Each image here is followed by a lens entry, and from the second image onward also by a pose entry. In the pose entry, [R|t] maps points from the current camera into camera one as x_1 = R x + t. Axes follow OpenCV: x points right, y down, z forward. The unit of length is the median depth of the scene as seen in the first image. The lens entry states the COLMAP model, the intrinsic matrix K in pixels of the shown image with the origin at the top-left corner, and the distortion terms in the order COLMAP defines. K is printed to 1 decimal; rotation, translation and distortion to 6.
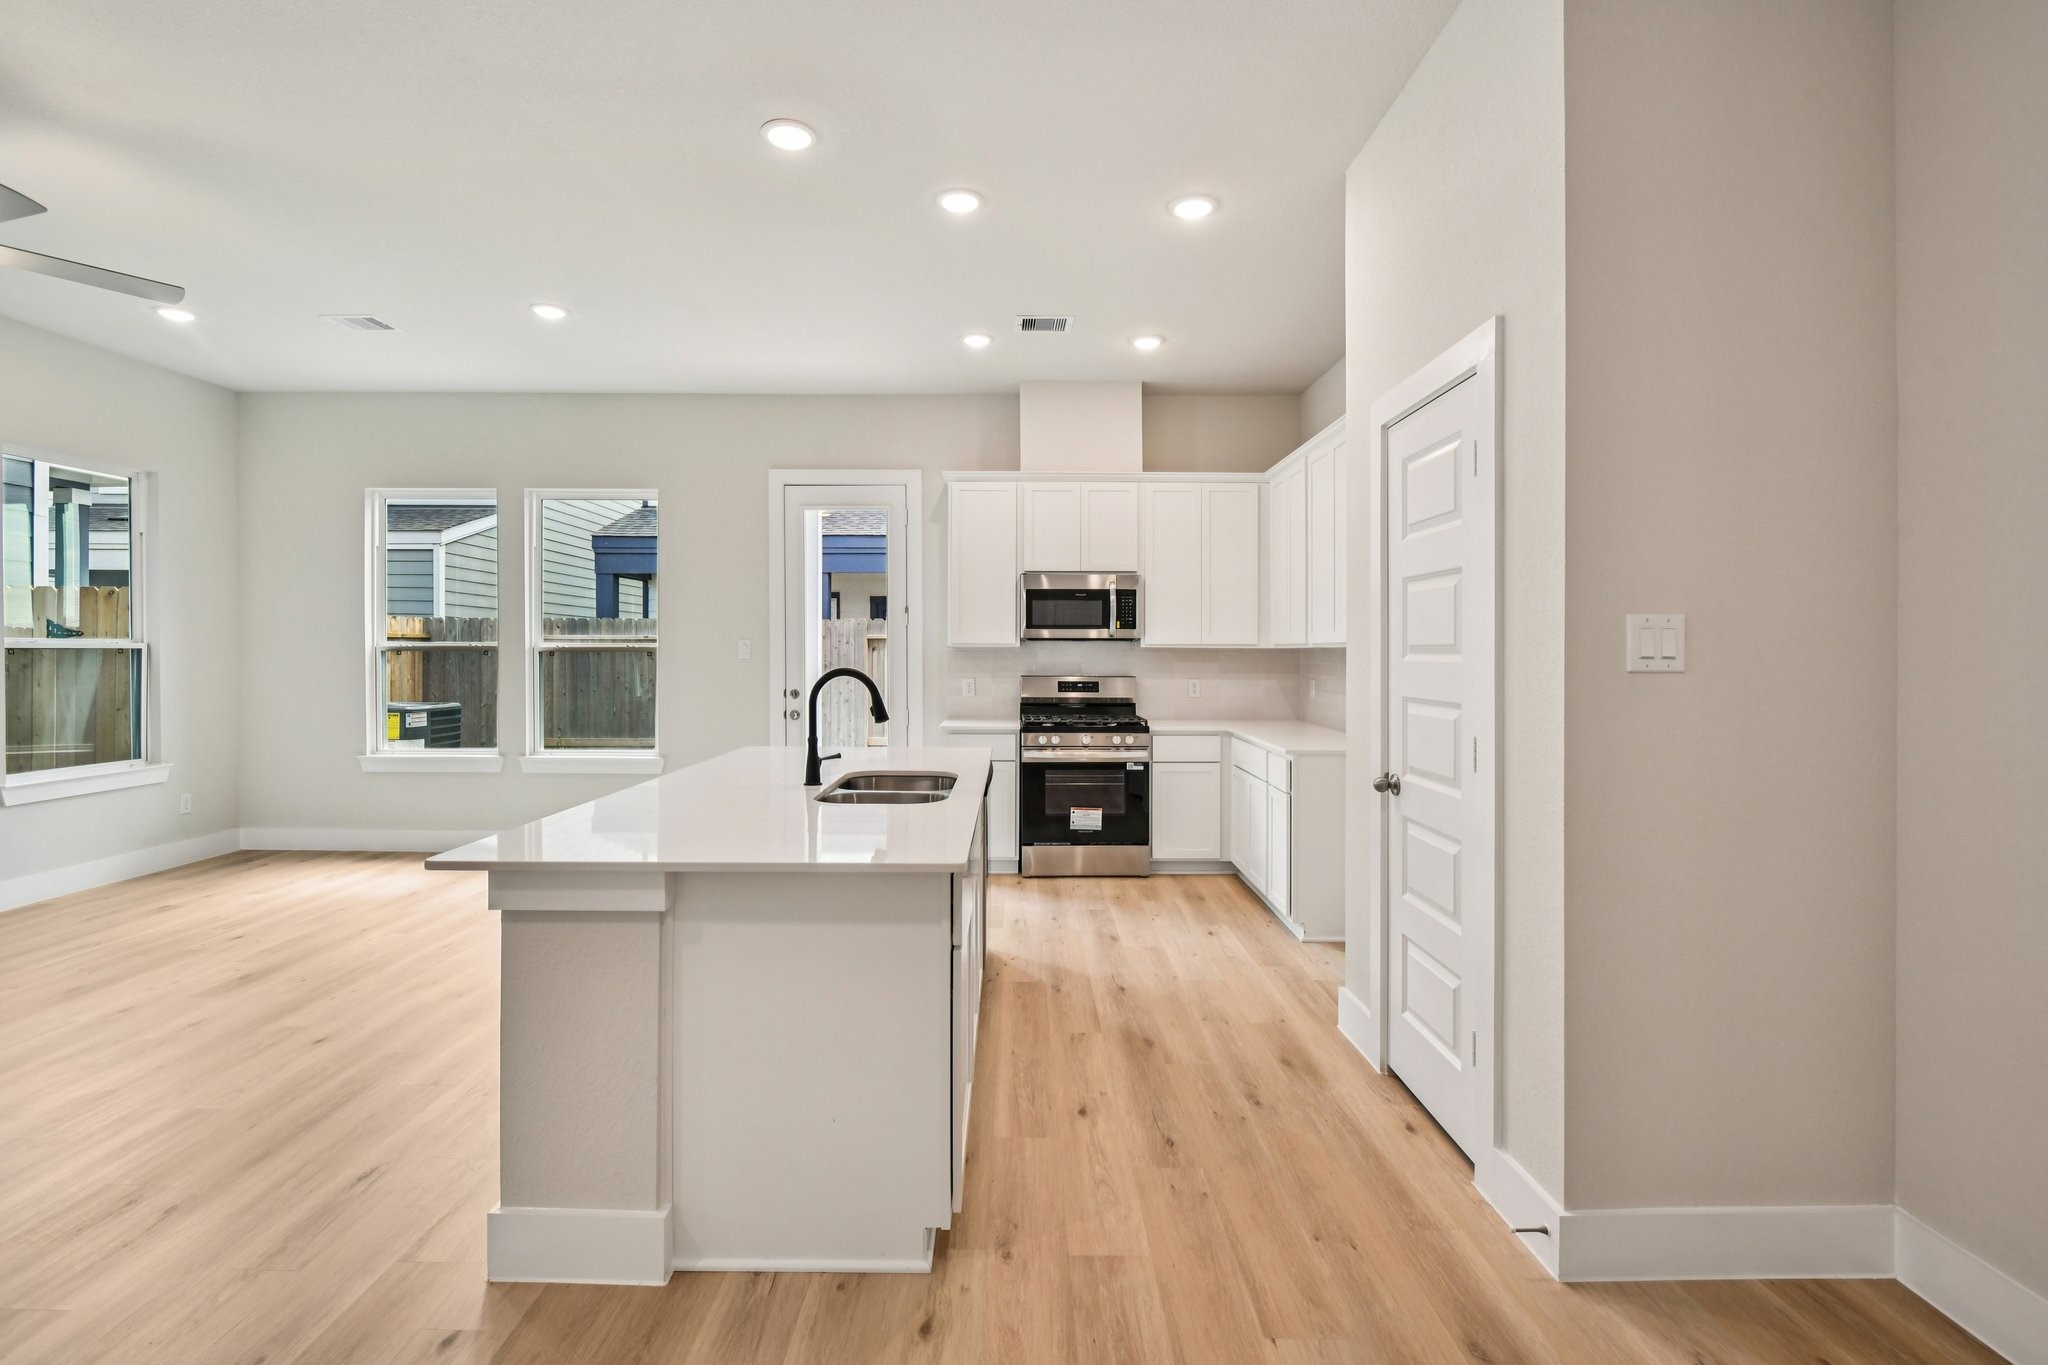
lens RADIAL K [[930.5, 0, 1020.9], [0, 930.5, 657.0], [0, 0, 1]] dist [-0.000513, -0.005860]
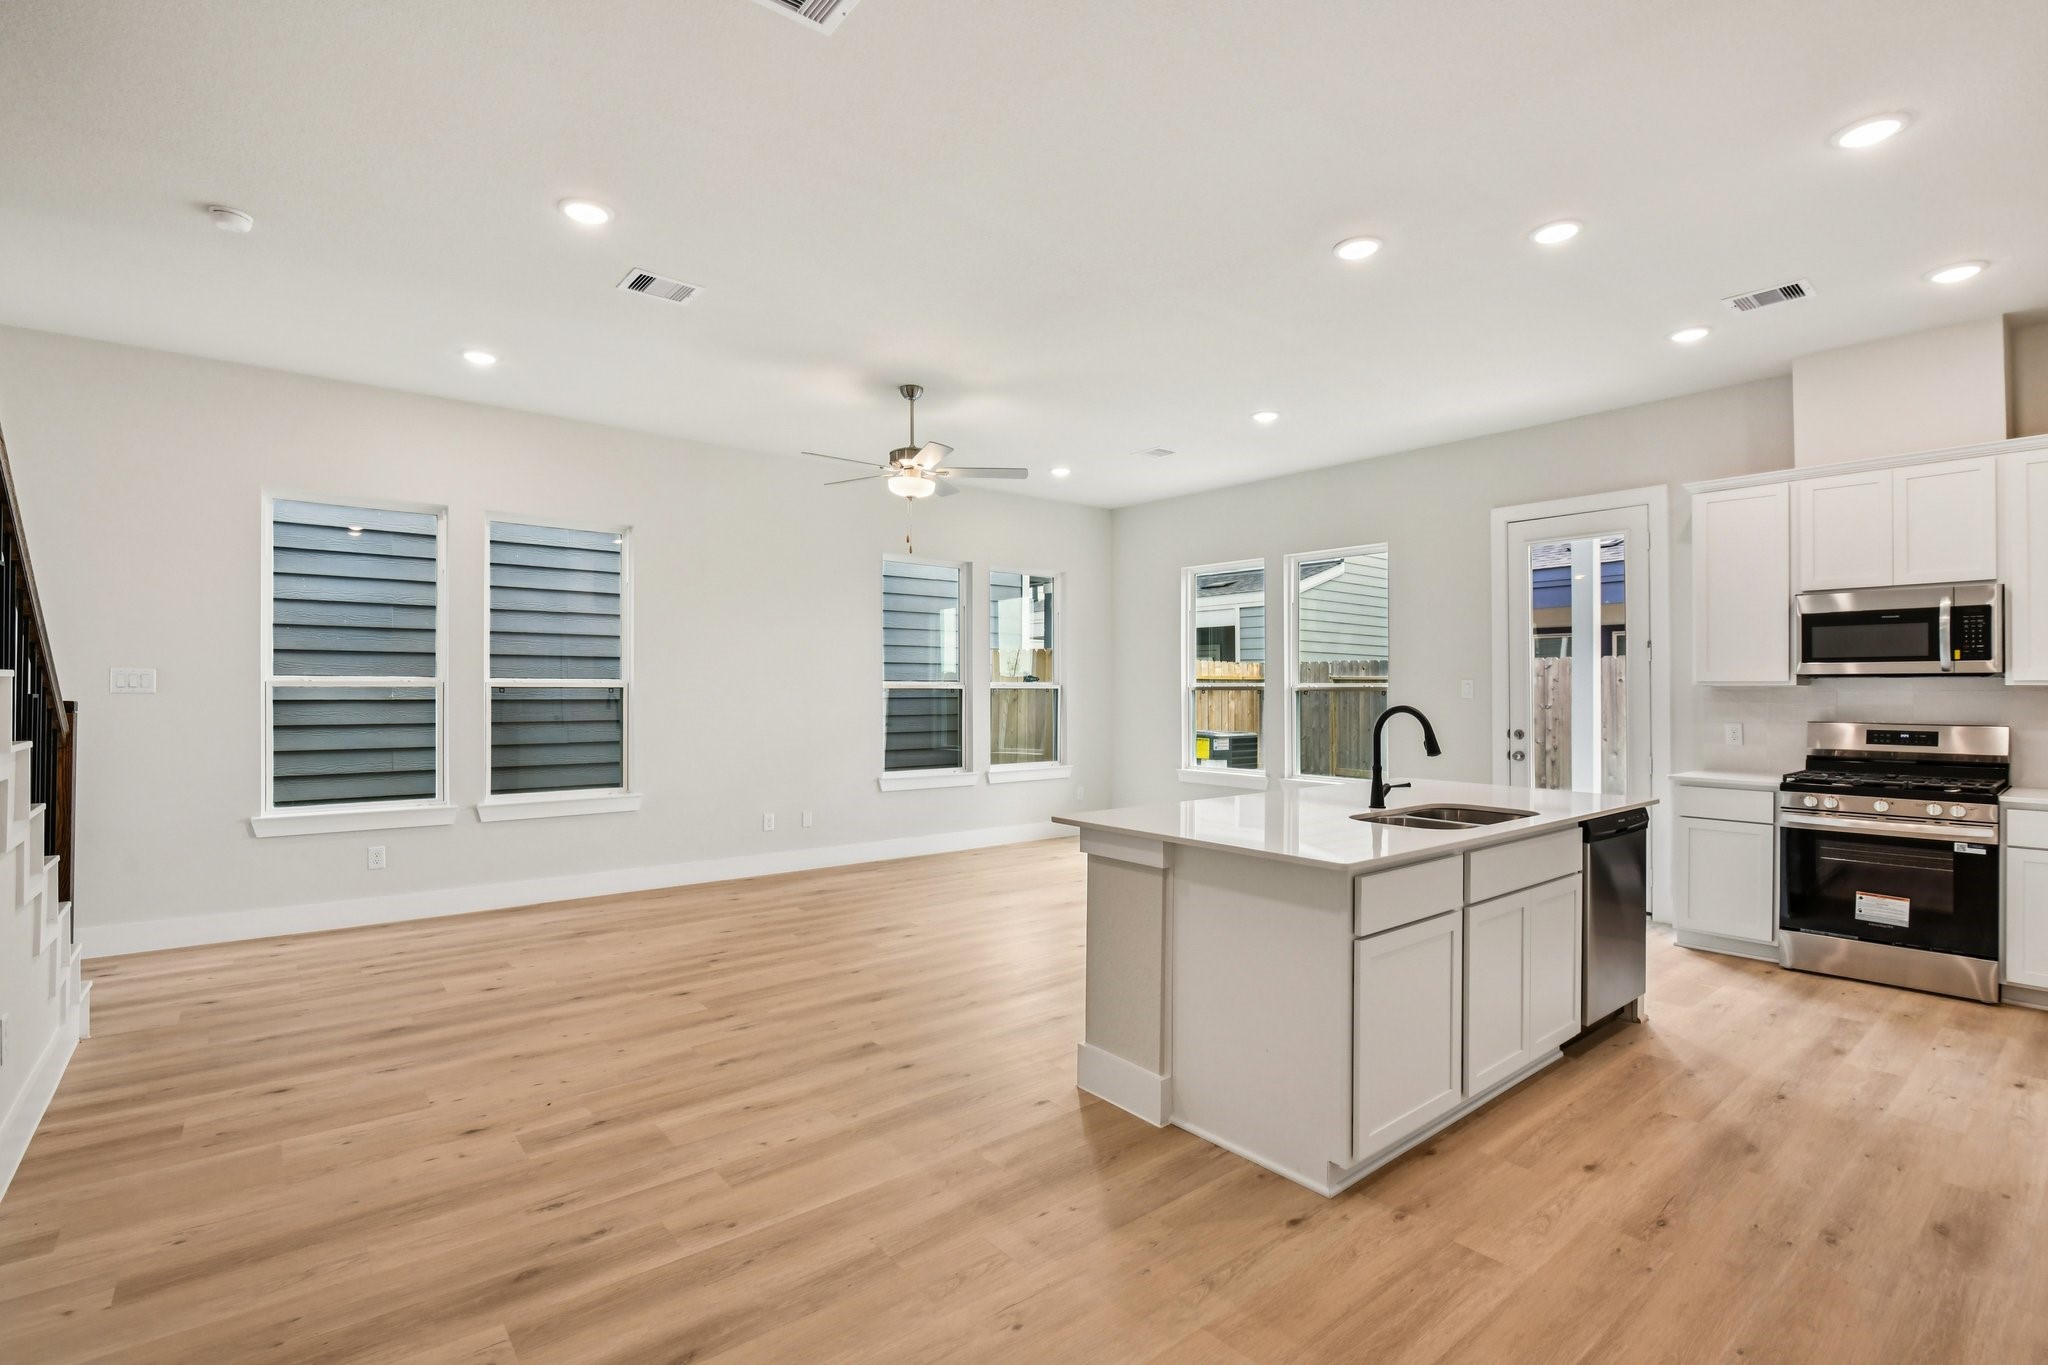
lens RADIAL K [[943.9, 0, 1024.0], [0, 943.9, 682.5], [0, 0, 1]] dist [-0.001250, -0.007434]
pose [[0.637863, -0.006329, -0.770124, 0.213672], [-0.005546, 0.999903, -0.012810, 0.001078], [0.770130, 0.012442, 0.637766, -0.038093]]
